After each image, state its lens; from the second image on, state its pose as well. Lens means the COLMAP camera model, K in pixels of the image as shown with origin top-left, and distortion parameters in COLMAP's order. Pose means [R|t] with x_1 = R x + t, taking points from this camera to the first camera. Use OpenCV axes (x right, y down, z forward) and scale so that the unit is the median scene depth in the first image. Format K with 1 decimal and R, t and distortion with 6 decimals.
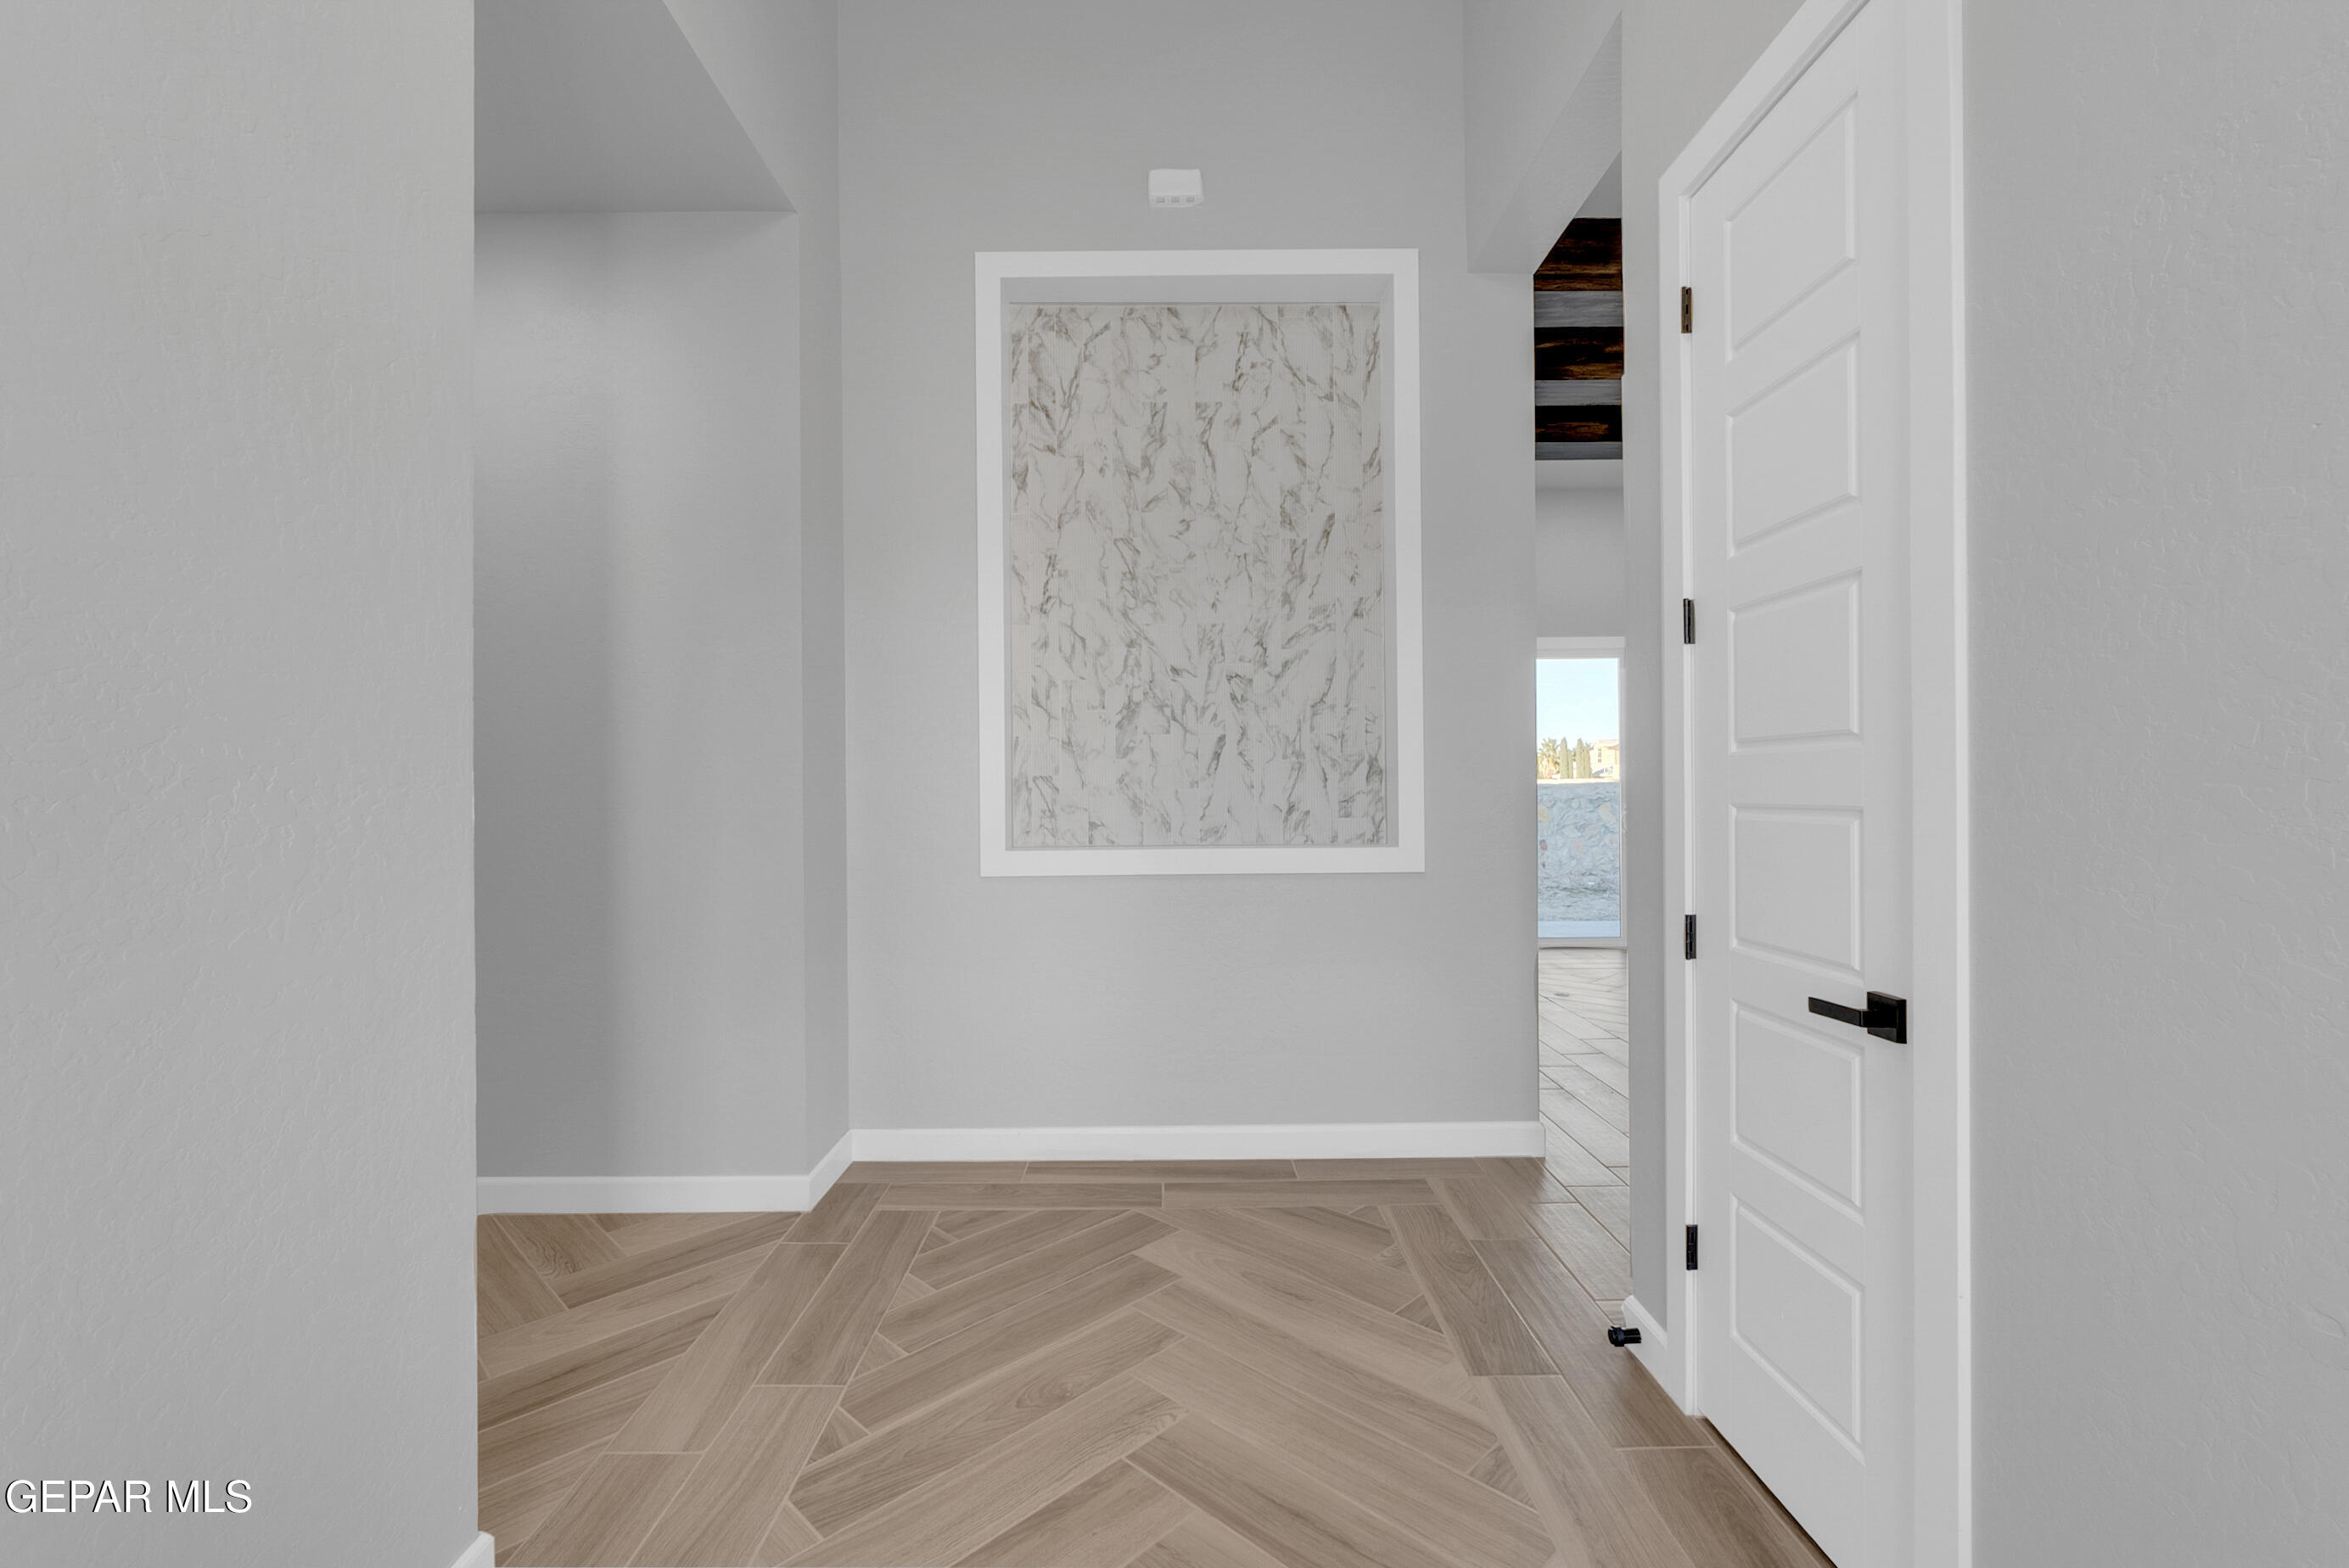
lens RADIAL K [[1013.9, 0, 1164.5], [0, 1013.9, 789.2], [0, 0, 1]] dist [-0.002005, -0.000368]
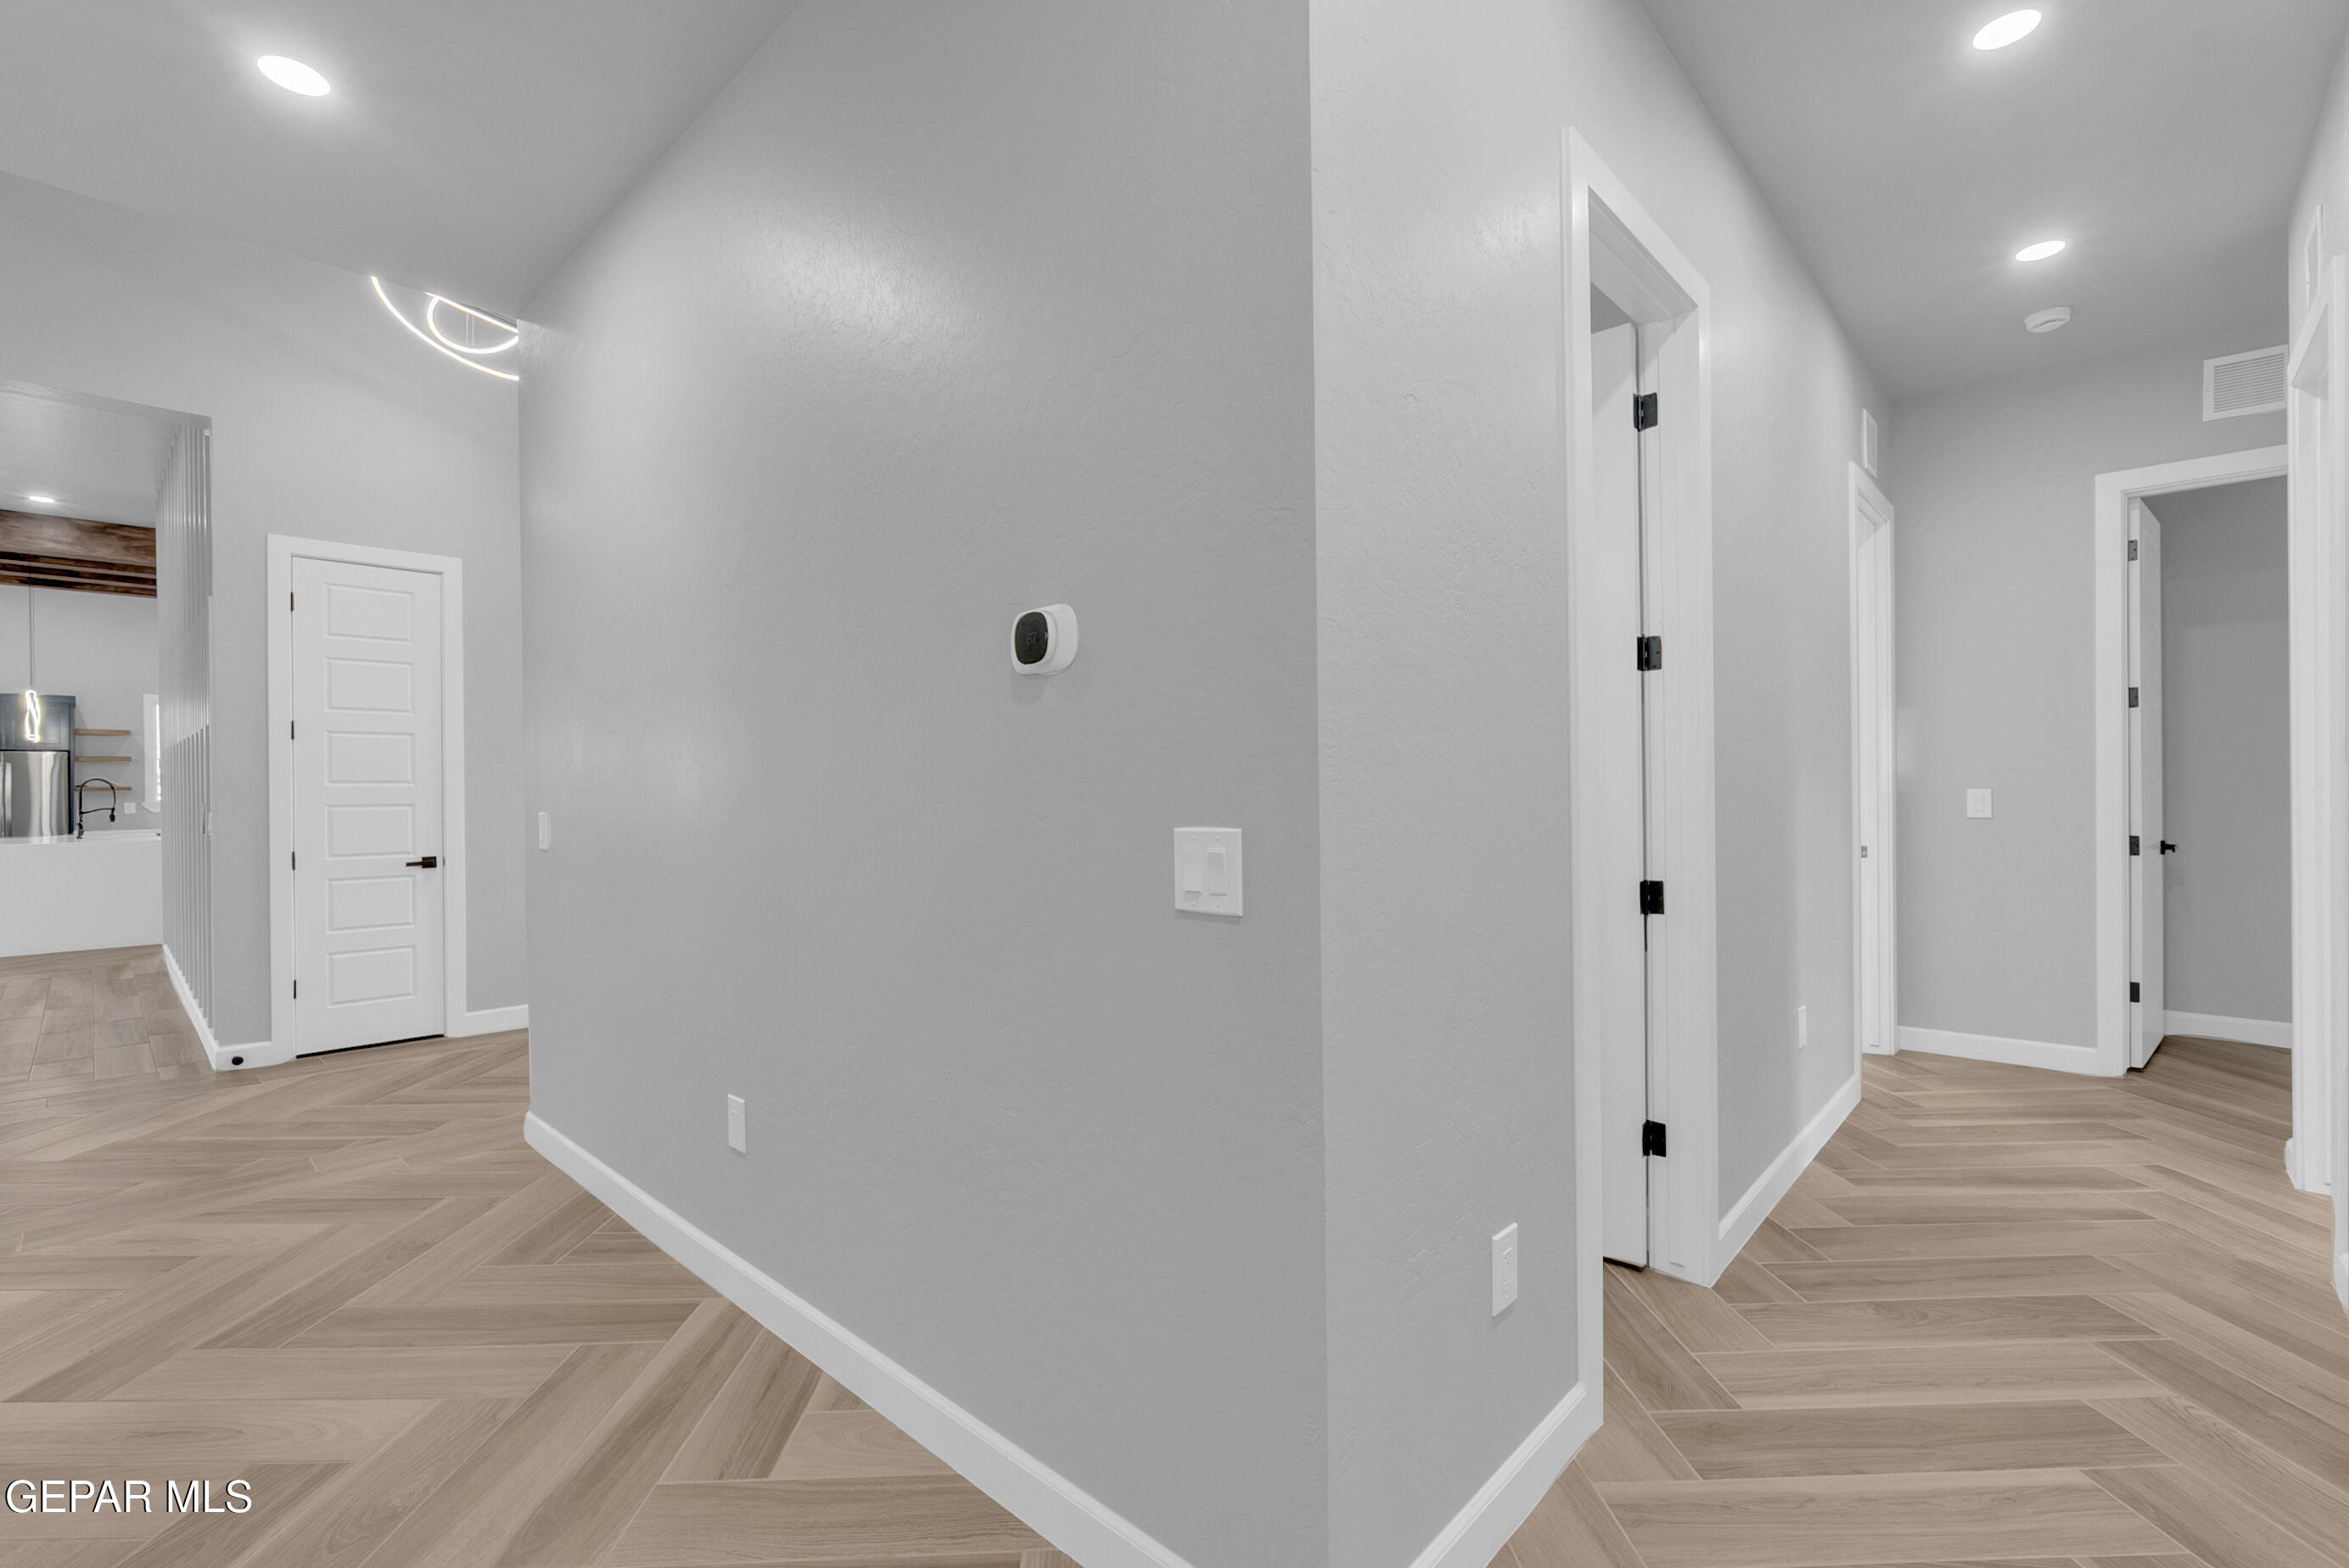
lens RADIAL K [[1013.9, 0, 1164.5], [0, 1013.9, 789.2], [0, 0, 1]] dist [-0.002005, -0.000368]
pose [[-0.724829, 0.014871, 0.688769, -2.744941], [0.019850, 0.999803, -0.000696, 0.015739], [-0.688643, 0.013168, -0.724981, 1.358858]]
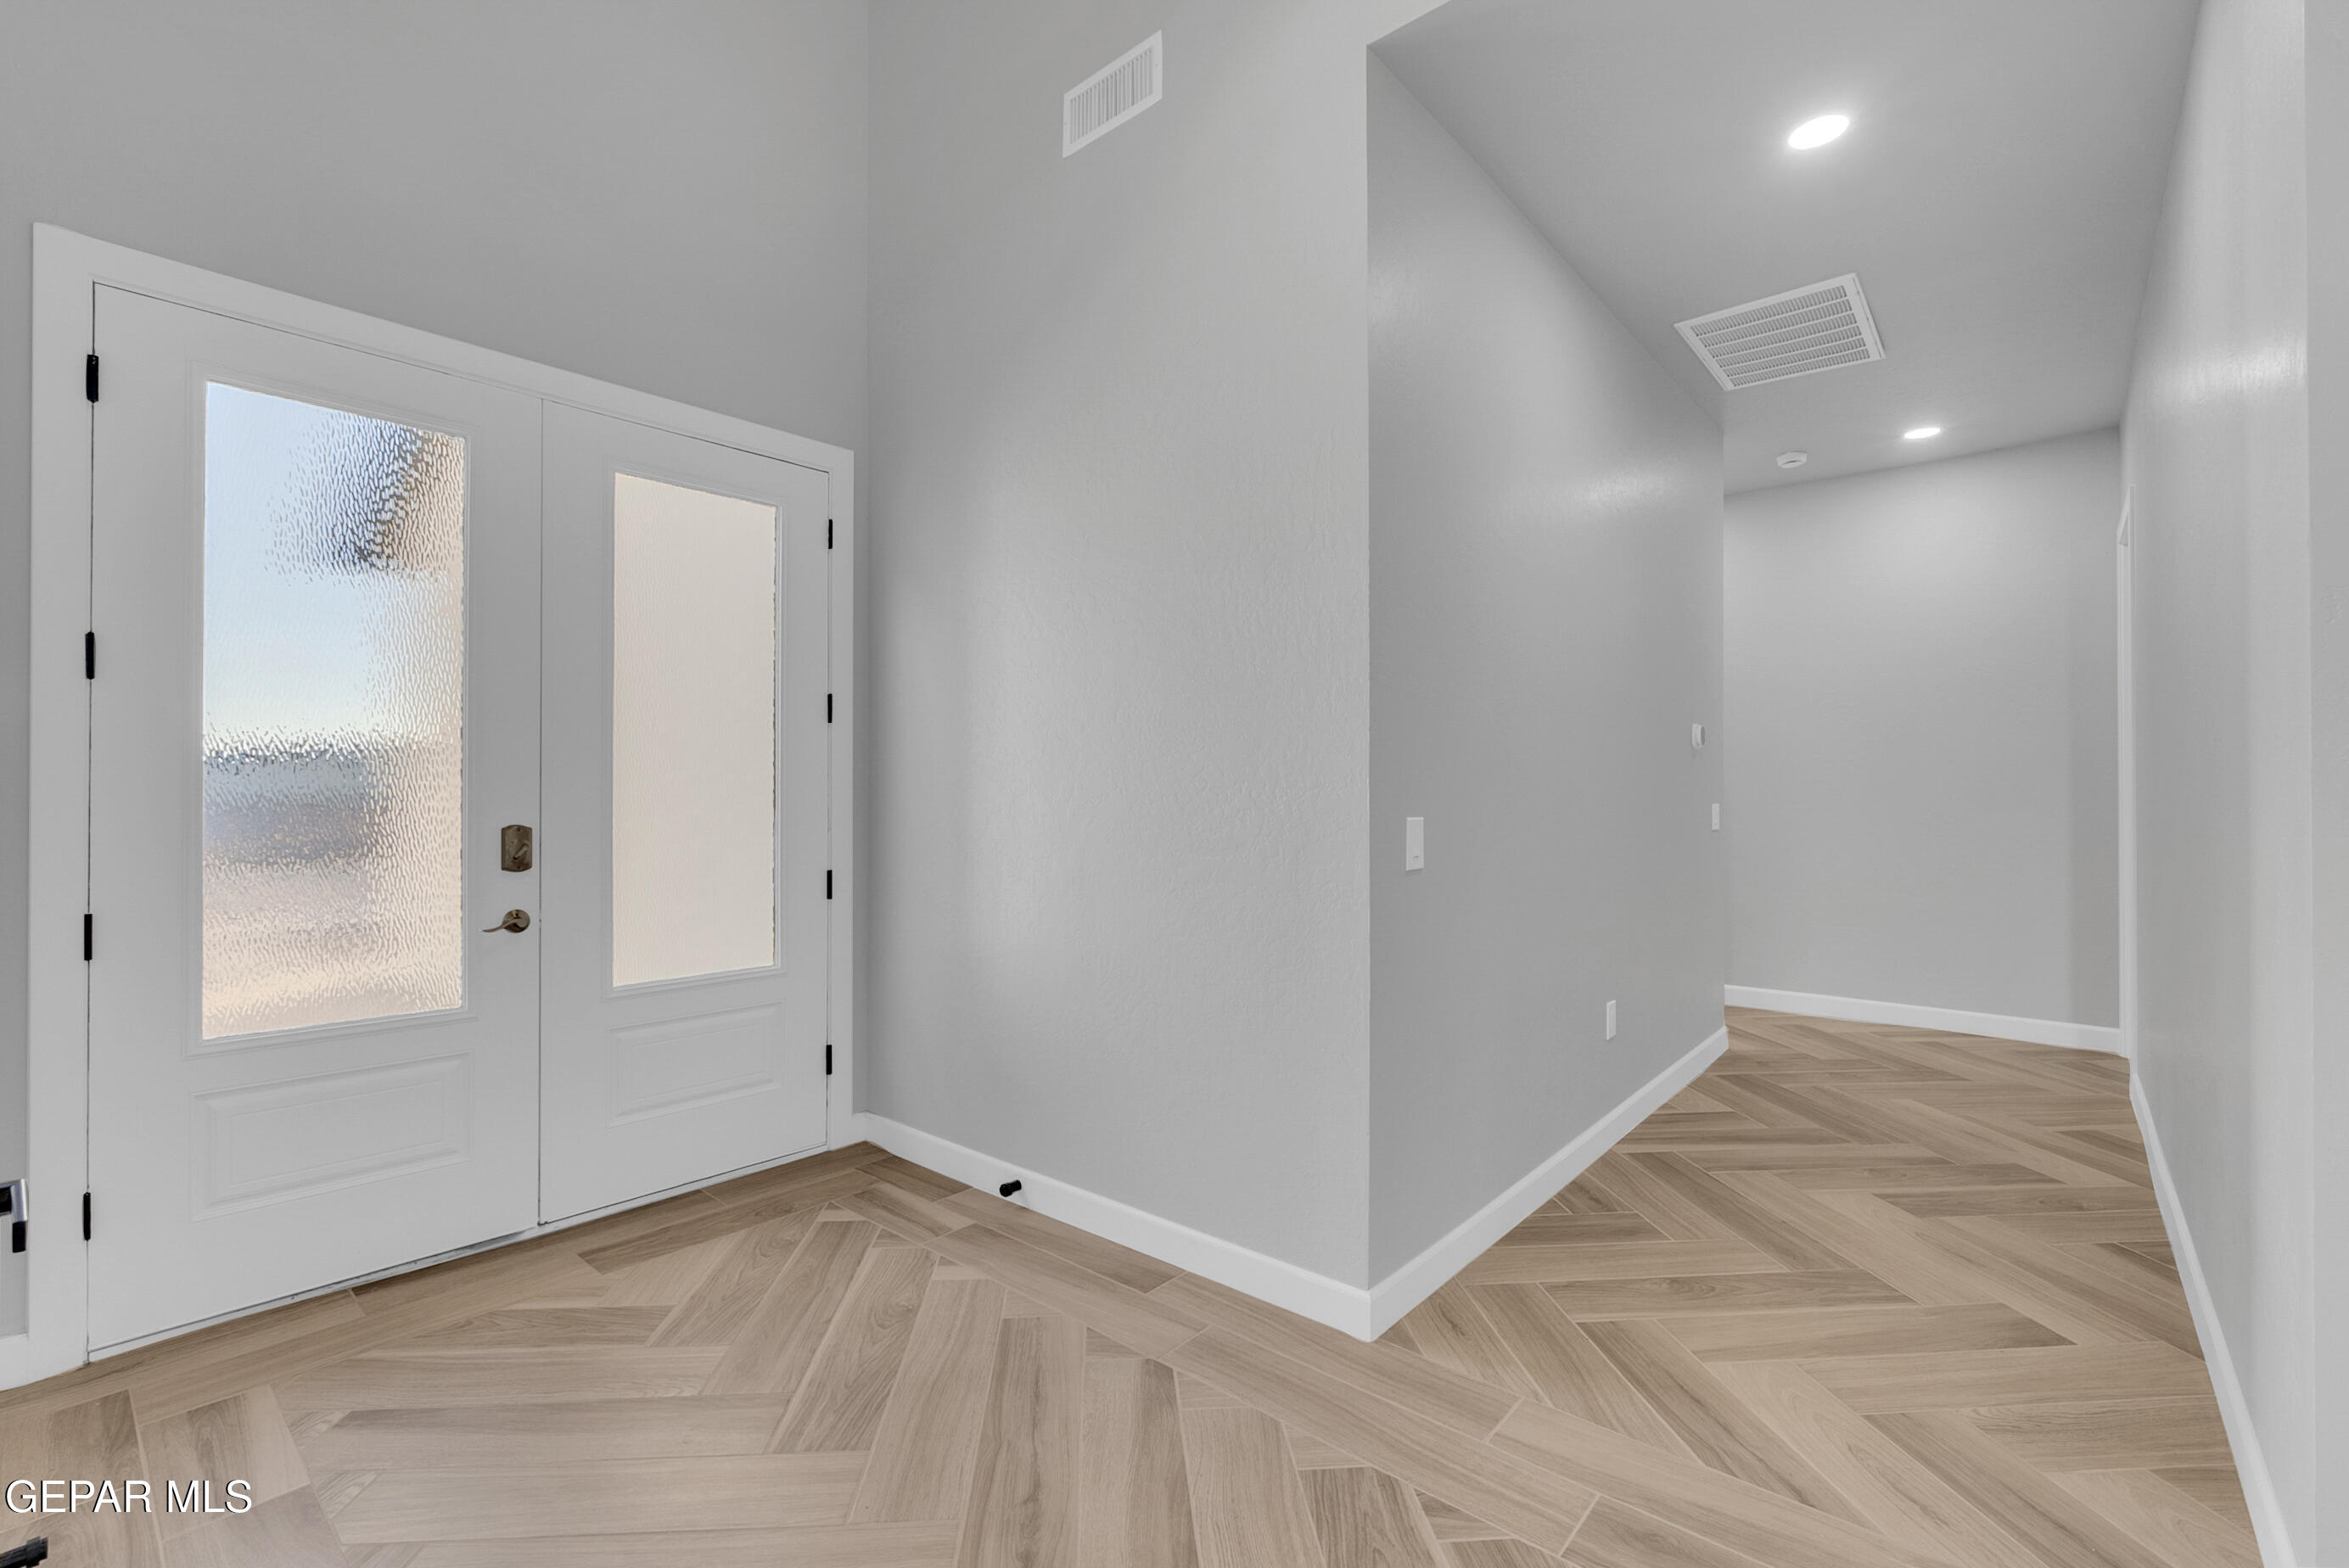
lens RADIAL K [[1013.9, 0, 1164.5], [0, 1013.9, 789.2], [0, 0, 1]] dist [-0.002005, -0.000368]
pose [[-0.659591, 0.002600, -0.751620, 0.513678], [0.005380, 0.999985, -0.001261, 0.000610], [0.751606, -0.004875, -0.659595, 1.421815]]
